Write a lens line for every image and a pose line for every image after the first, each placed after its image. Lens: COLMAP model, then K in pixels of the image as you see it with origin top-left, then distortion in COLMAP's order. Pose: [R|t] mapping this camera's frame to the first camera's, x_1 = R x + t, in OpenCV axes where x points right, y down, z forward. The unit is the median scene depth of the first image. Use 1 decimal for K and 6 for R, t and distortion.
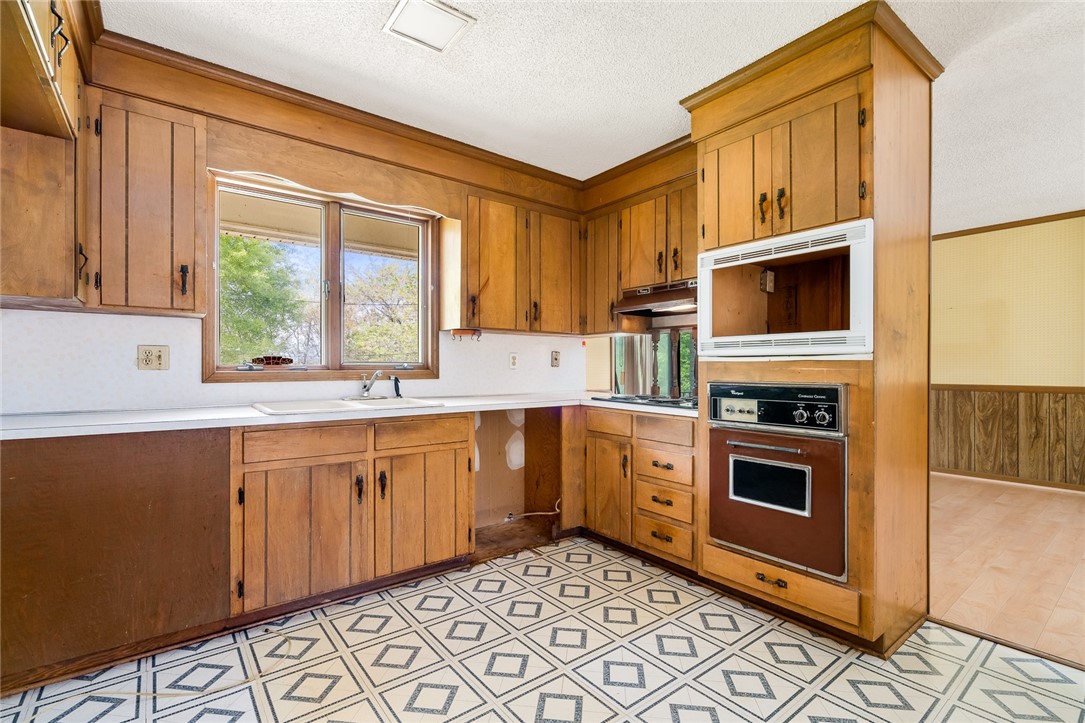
lens RADIAL K [[494.6, 0, 547.4], [0, 494.6, 365.8], [0, 0, 1]] dist [-0.003050, 0.000182]
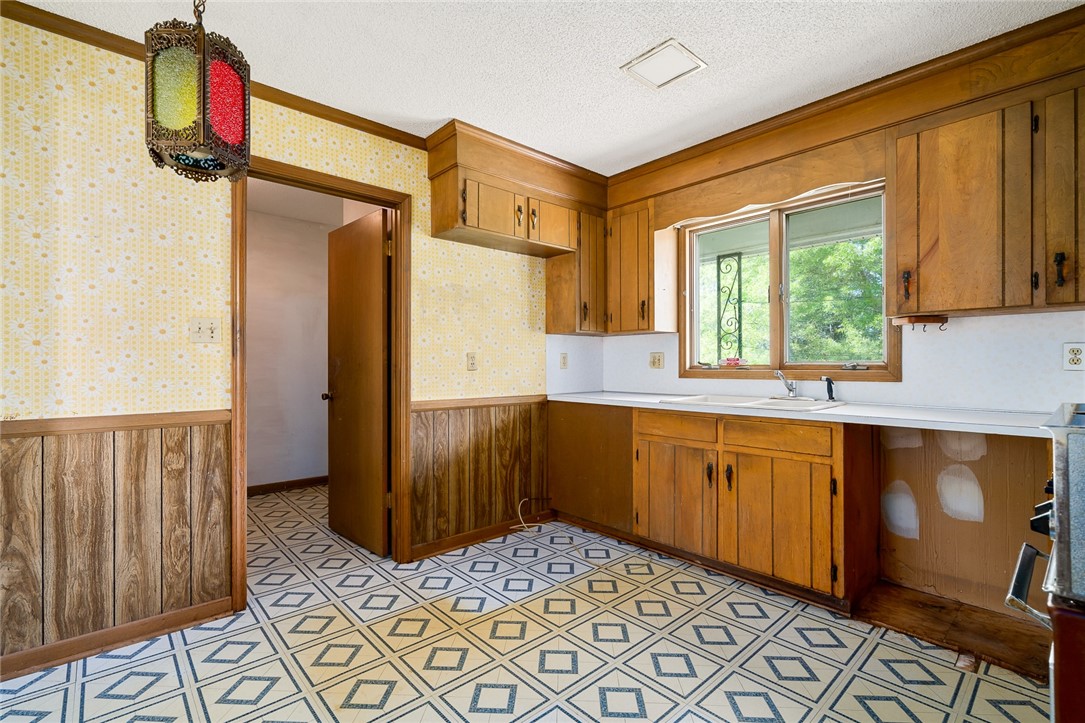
lens RADIAL K [[494.6, 0, 547.4], [0, 494.6, 365.8], [0, 0, 1]] dist [-0.003050, 0.000182]
pose [[0.077874, 0.001231, -0.996962, 0.690367], [0.004765, 0.999987, 0.001607, -0.004420], [0.996952, -0.004876, 0.077867, 0.516459]]
